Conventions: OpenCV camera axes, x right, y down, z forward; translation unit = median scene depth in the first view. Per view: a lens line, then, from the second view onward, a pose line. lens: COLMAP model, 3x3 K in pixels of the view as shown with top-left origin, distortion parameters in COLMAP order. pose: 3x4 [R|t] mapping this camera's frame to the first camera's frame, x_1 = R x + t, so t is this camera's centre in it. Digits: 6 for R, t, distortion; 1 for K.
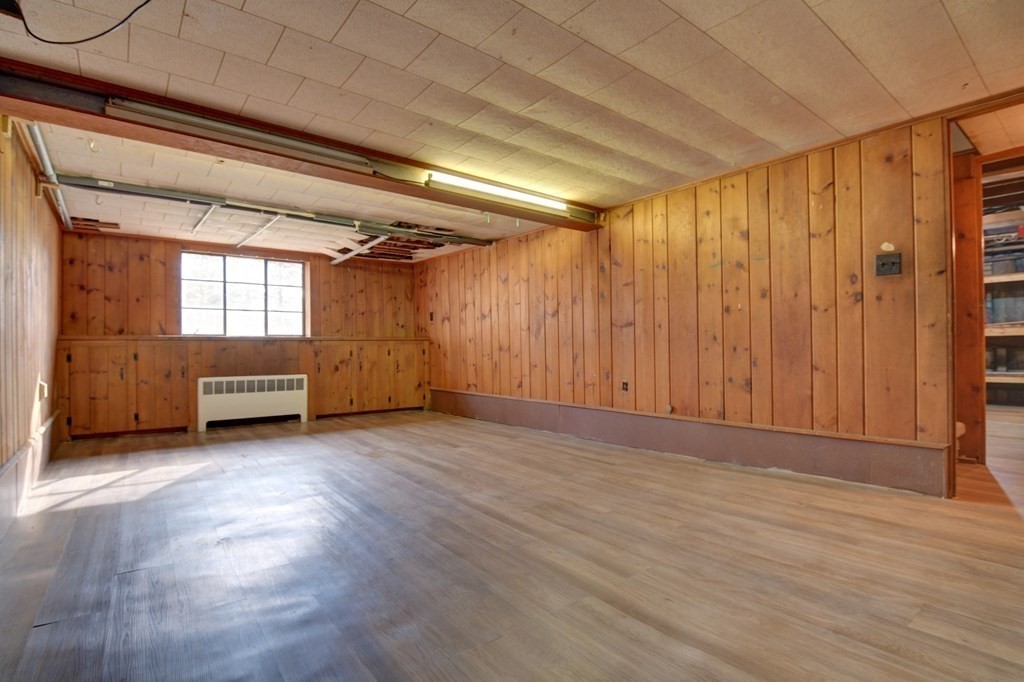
lens RADIAL K [[495.3, 0, 513.1], [0, 495.3, 344.1], [0, 0, 1]] dist [-0.010909, -0.008173]
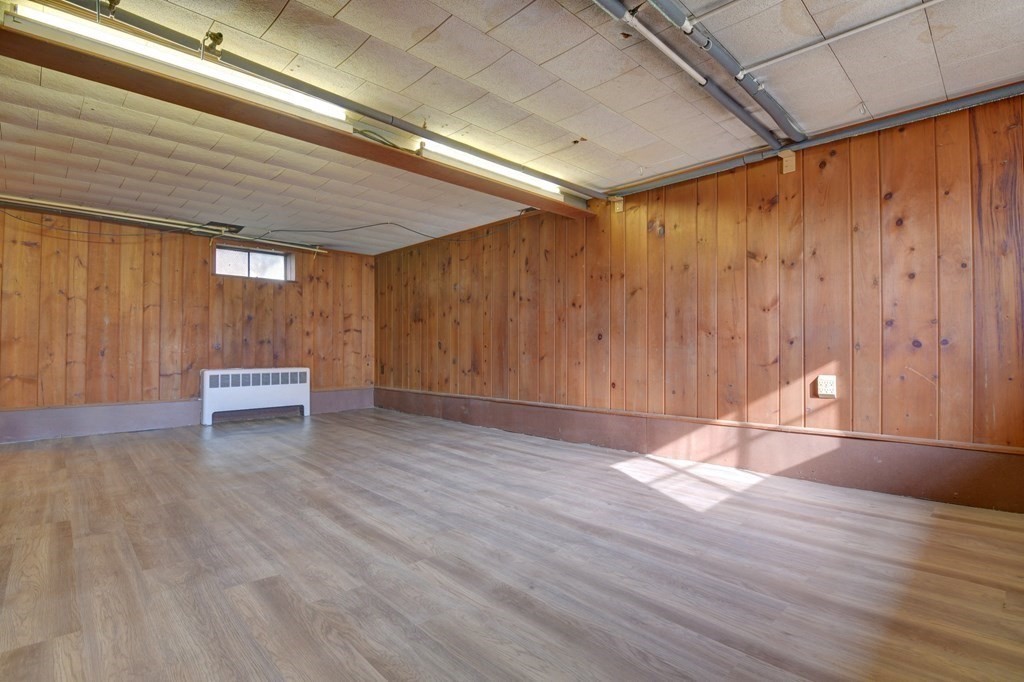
lens RADIAL K [[495.3, 0, 512.9], [0, 495.3, 343.5], [0, 0, 1]] dist [-0.010909, -0.008173]
pose [[-0.994789, 0.012464, -0.101190, -0.374025], [0.013935, 0.999807, -0.013841, 0.026474], [0.100998, -0.015179, -0.994771, 1.932580]]
